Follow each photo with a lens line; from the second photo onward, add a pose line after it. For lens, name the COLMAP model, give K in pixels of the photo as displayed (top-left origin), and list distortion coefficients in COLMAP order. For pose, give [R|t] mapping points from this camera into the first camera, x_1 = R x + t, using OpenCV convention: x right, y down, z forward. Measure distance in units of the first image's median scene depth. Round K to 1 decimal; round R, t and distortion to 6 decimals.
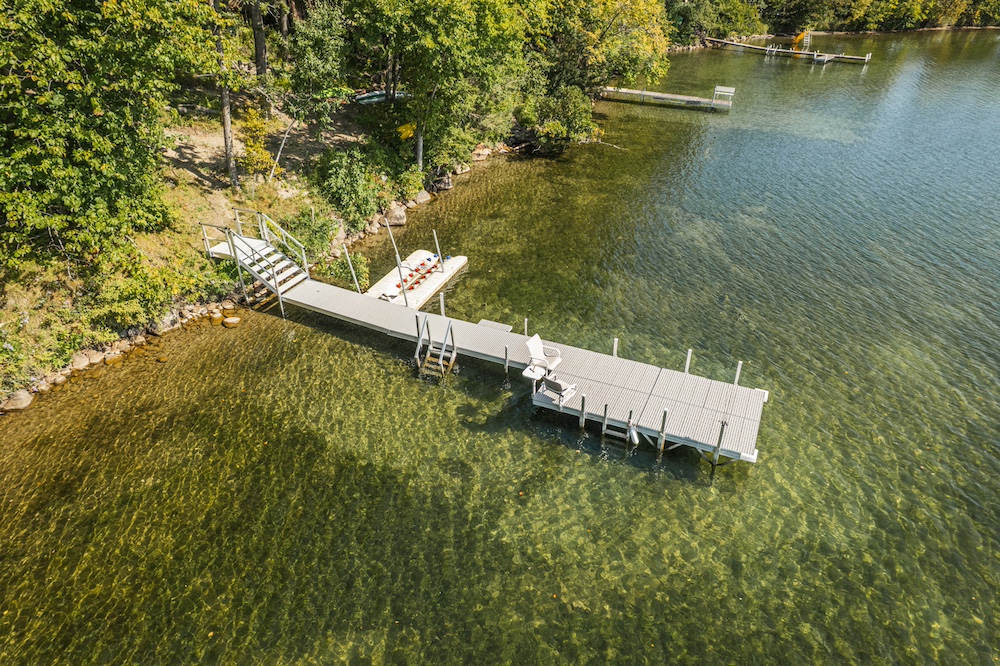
lens RADIAL K [[642.7, 0, 500.5], [0, 642.7, 326.7], [0, 0, 1]] dist [-0.089362, 0.084133]
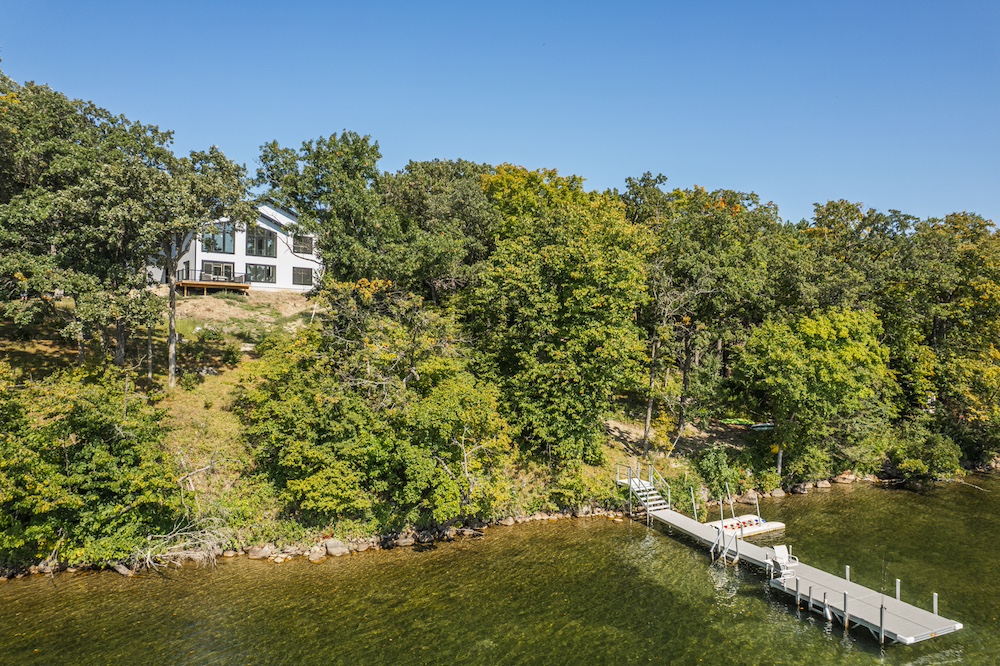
lens RADIAL K [[642.7, 0, 500.5], [0, 642.7, 326.7], [0, 0, 1]] dist [-0.089362, 0.084133]
pose [[0.761532, -0.002730, -0.648121, 0.426640], [-0.337971, 0.851597, -0.400698, 0.329351], [0.553032, 0.524190, 0.647596, -0.525473]]
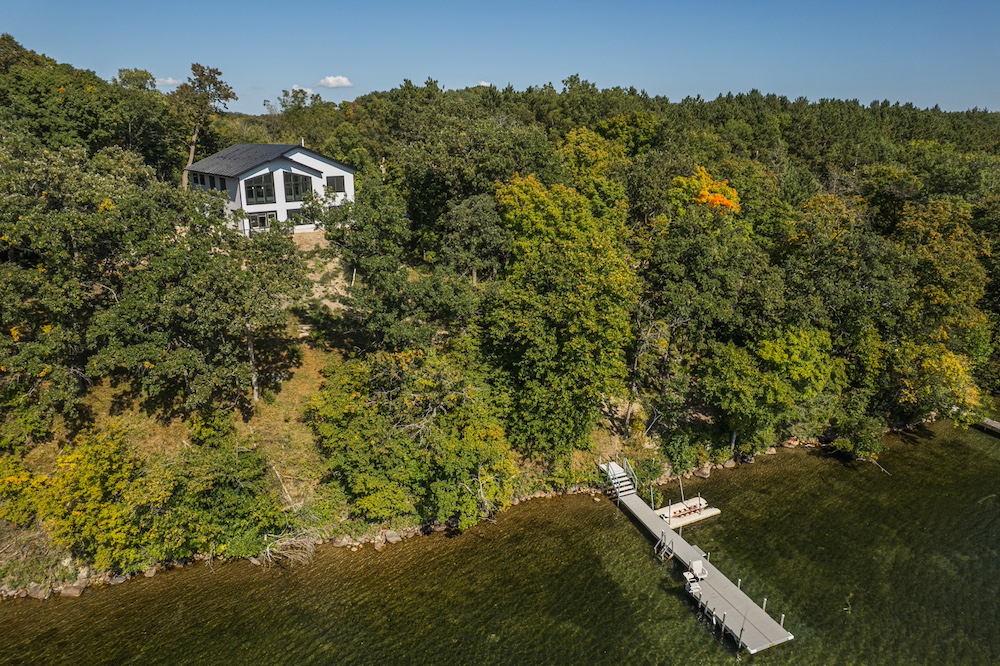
lens RADIAL K [[642.7, 0, 500.5], [0, 642.7, 326.7], [0, 0, 1]] dist [-0.089362, 0.084133]
pose [[0.732539, 0.204553, -0.649265, 0.662121], [-0.352764, 0.929794, -0.105075, -0.218880], [0.582189, 0.306009, 0.753269, -1.081214]]
